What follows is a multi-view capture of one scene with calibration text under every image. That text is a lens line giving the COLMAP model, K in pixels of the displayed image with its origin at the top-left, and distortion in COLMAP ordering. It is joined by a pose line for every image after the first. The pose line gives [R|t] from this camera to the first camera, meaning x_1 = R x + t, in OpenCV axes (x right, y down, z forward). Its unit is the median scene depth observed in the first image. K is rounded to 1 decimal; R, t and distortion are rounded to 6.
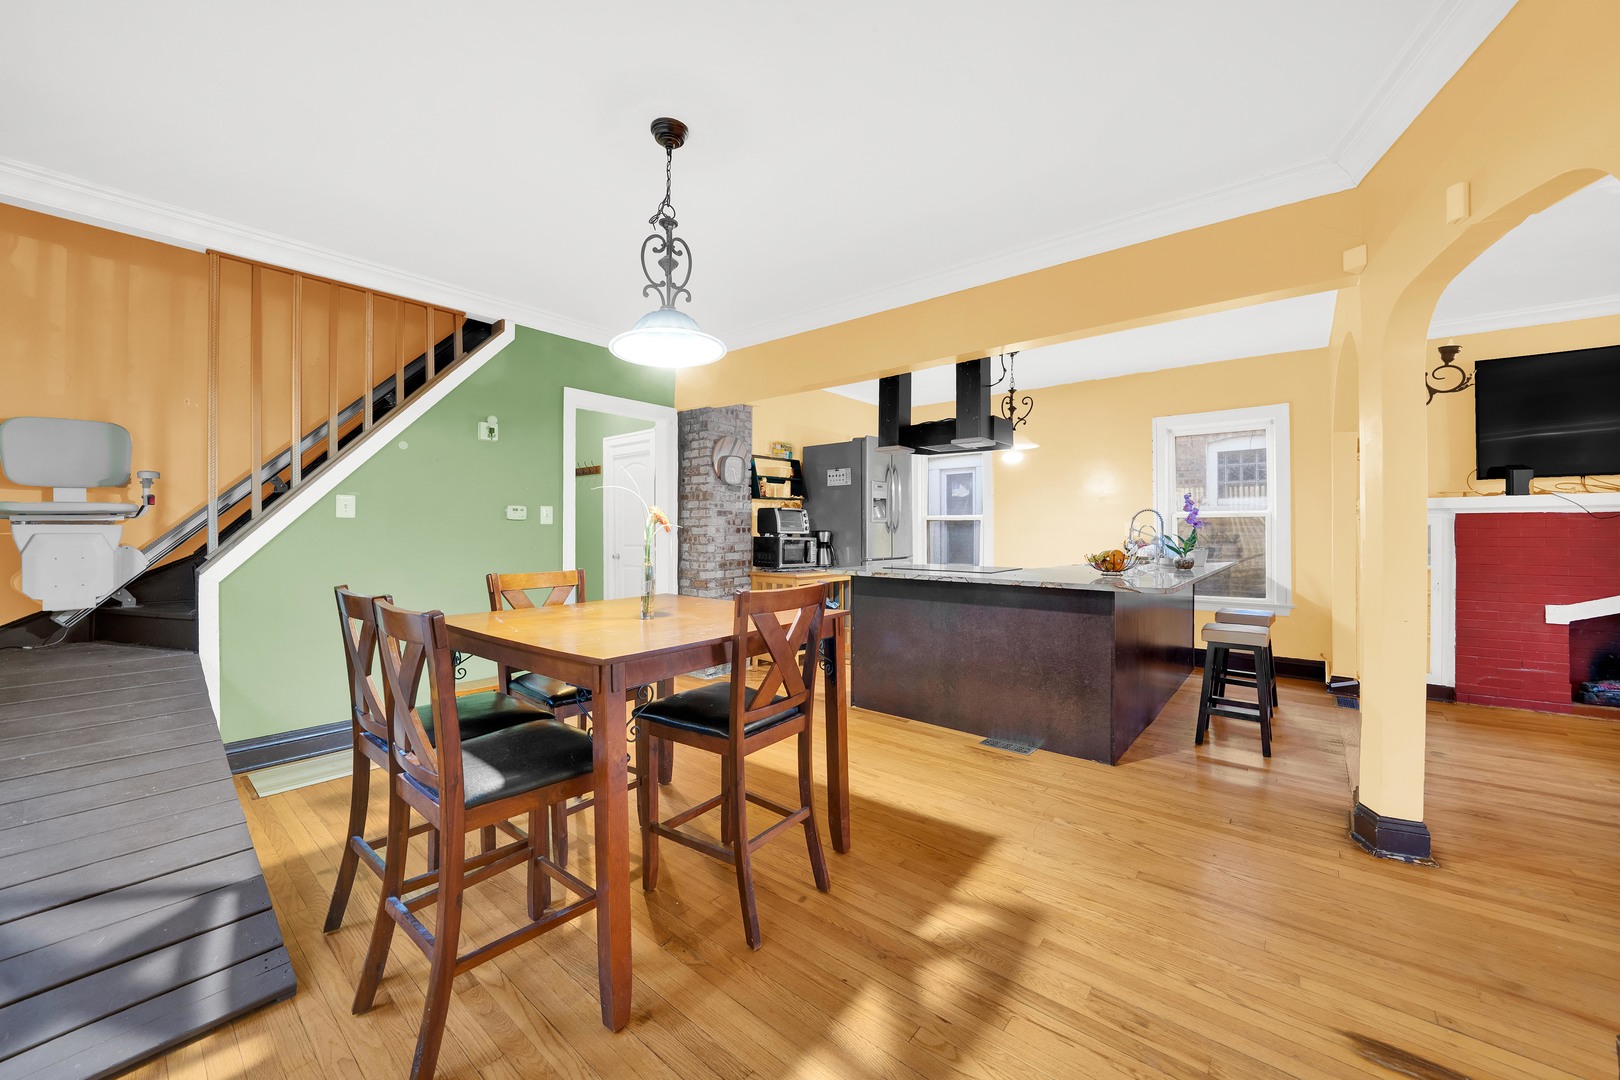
lens RADIAL K [[585.4, 0, 804.1], [0, 585.4, 536.9], [0, 0, 1]] dist [-0.012538, 0.000992]
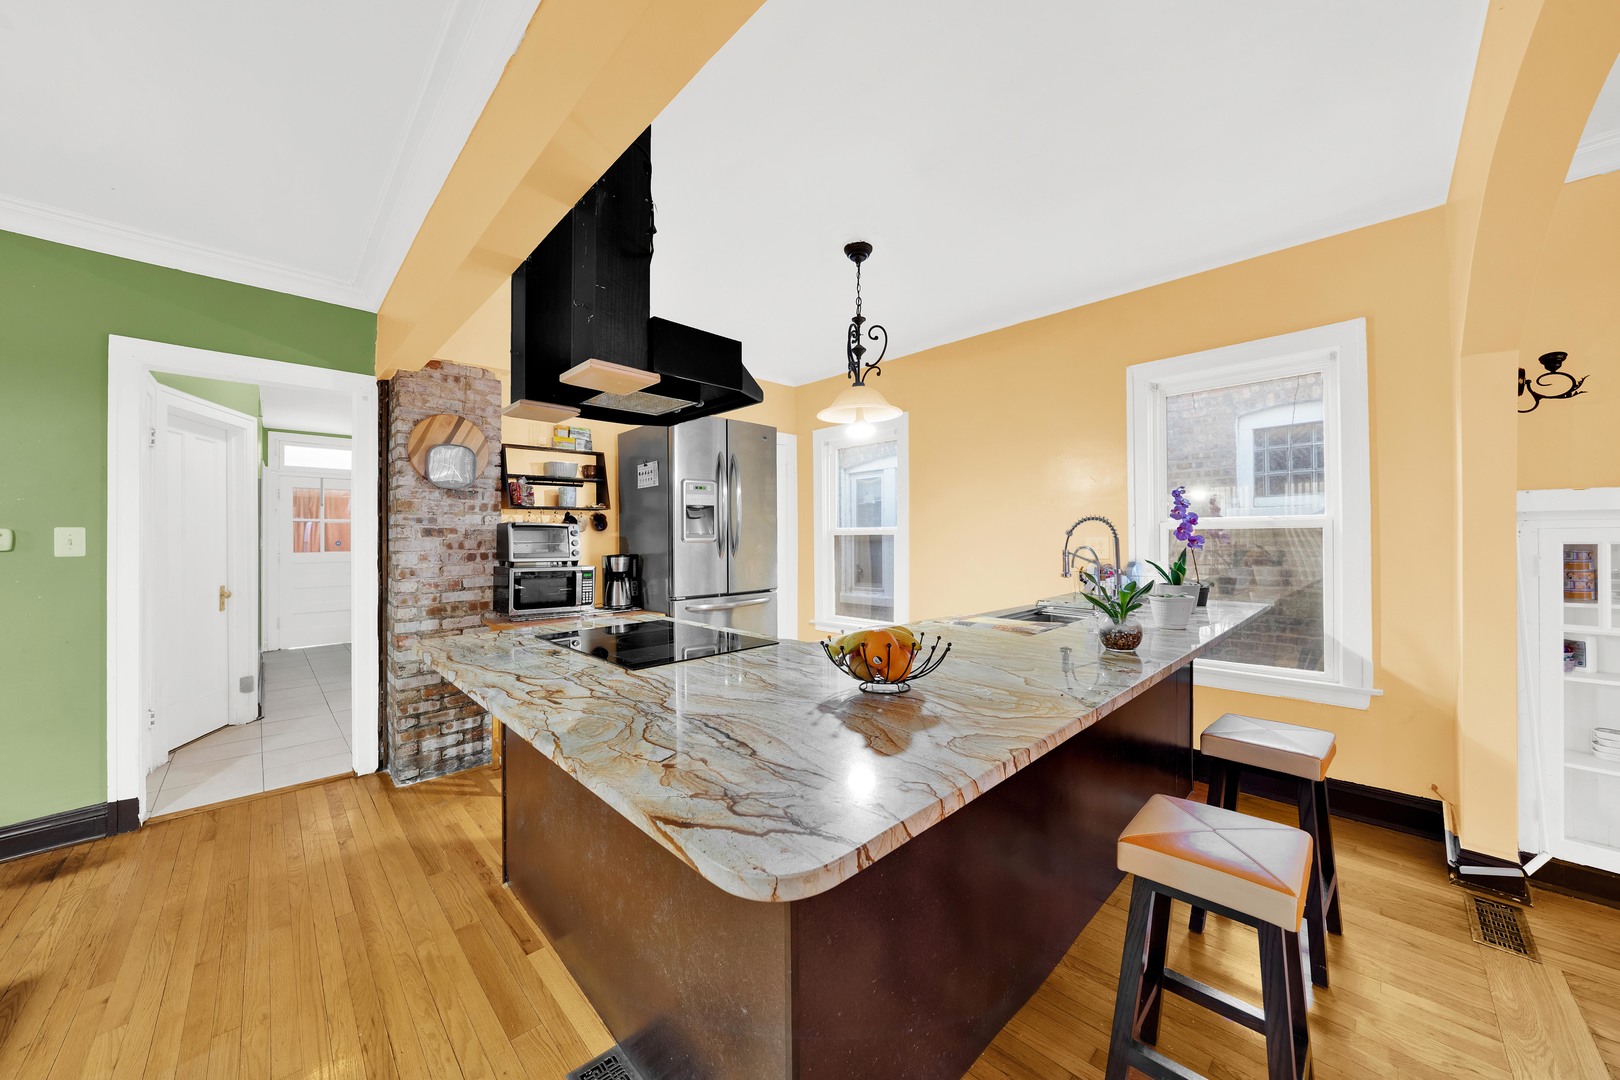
lens RADIAL K [[560.6, 0, 821.0], [0, 560.6, 547.5], [0, 0, 1]] dist [-0.005707, -0.000032]
pose [[0.996702, -0.009423, -0.080594, 0.336459], [0.009983, 0.999929, 0.006555, -0.022357], [0.080527, -0.007338, 0.996725, 0.401027]]
